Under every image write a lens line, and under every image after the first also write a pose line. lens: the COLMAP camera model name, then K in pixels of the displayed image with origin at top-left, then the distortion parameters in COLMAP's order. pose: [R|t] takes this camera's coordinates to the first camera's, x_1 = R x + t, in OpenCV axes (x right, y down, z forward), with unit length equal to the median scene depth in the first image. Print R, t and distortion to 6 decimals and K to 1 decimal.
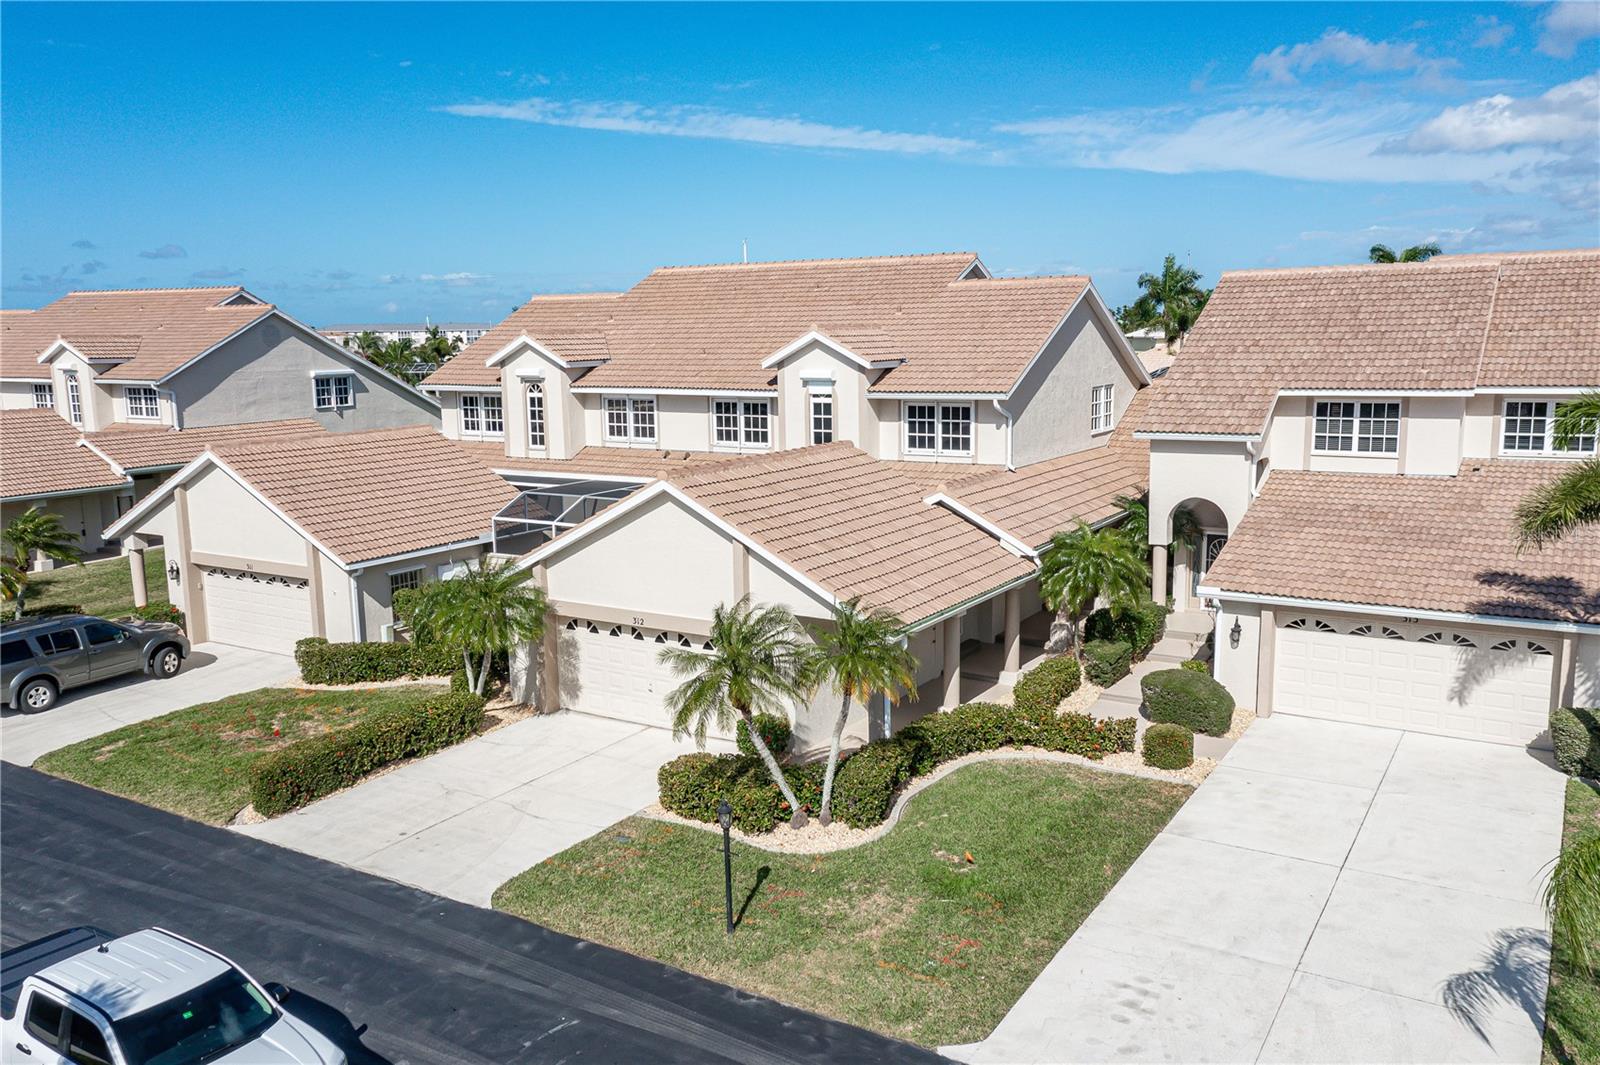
lens RADIAL K [[1272.6, 0, 800.0], [0, 1272.6, 532.5], [0, 0, 1]] dist [-0.002925, 0.054474]
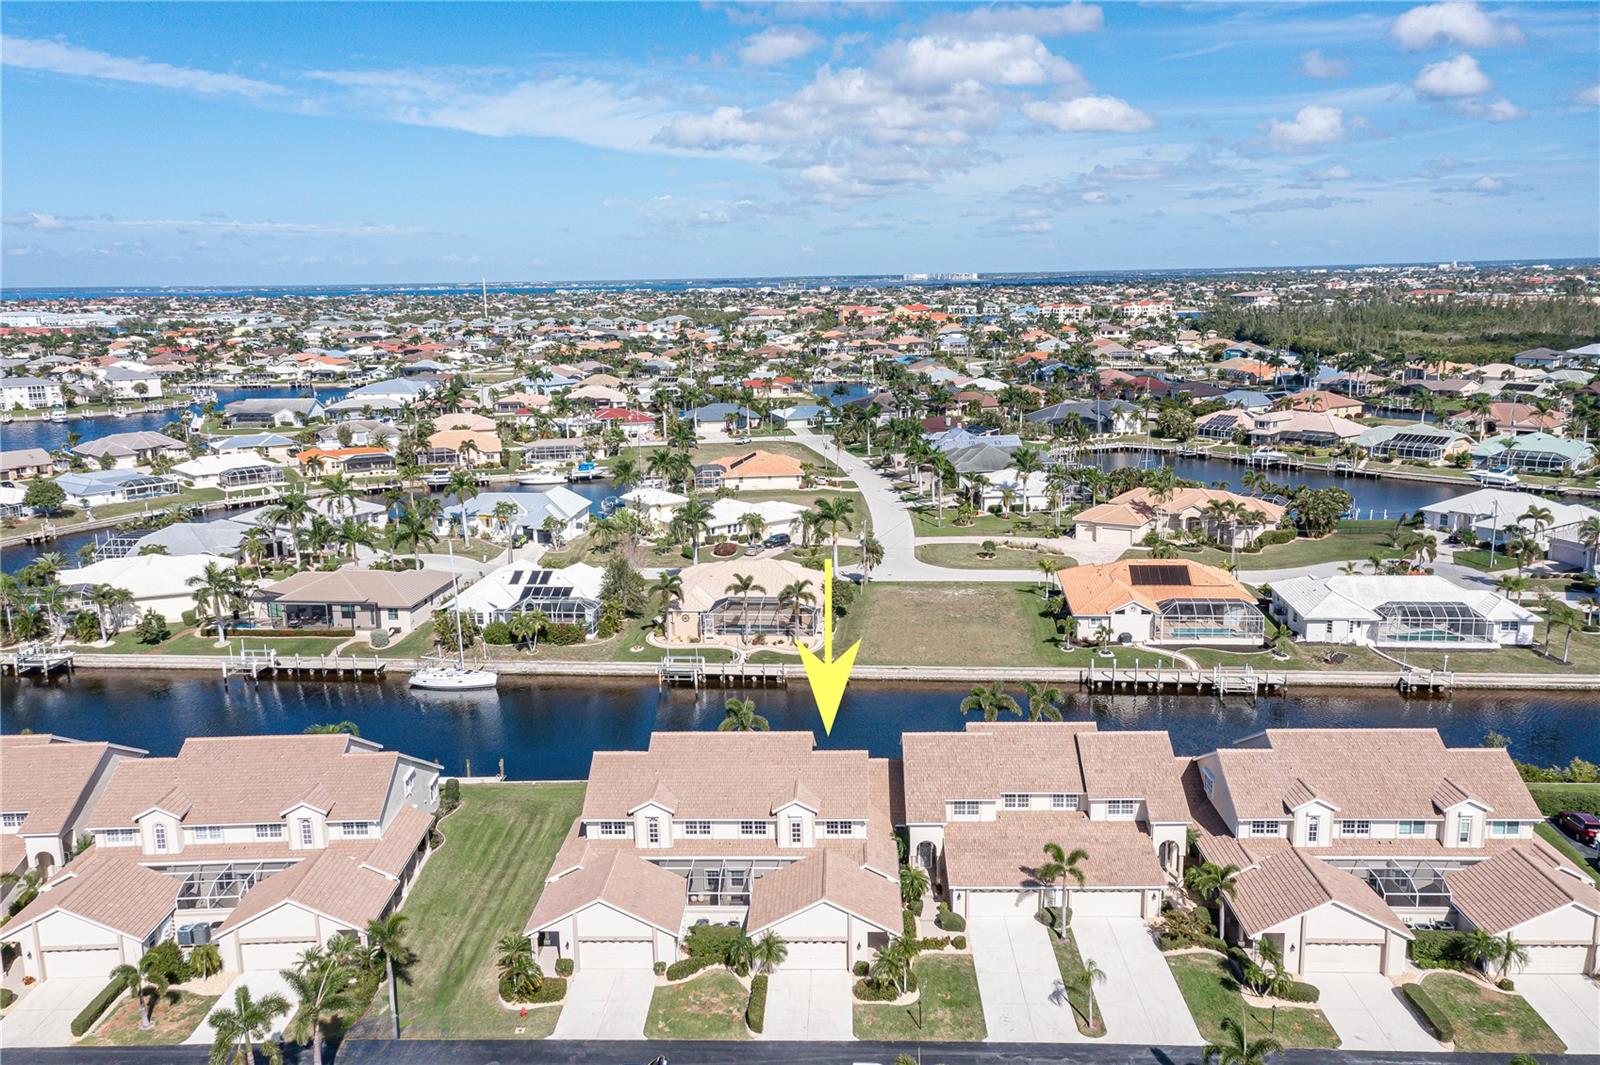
lens RADIAL K [[1272.6, 0, 800.0], [0, 1272.6, 532.5], [0, 0, 1]] dist [-0.002925, 0.054474]
pose [[0.865605, -0.097950, 0.491054, -1.298519], [0.083211, 0.995183, 0.051828, -0.894294], [-0.493765, -0.004002, 0.869586, -1.412293]]
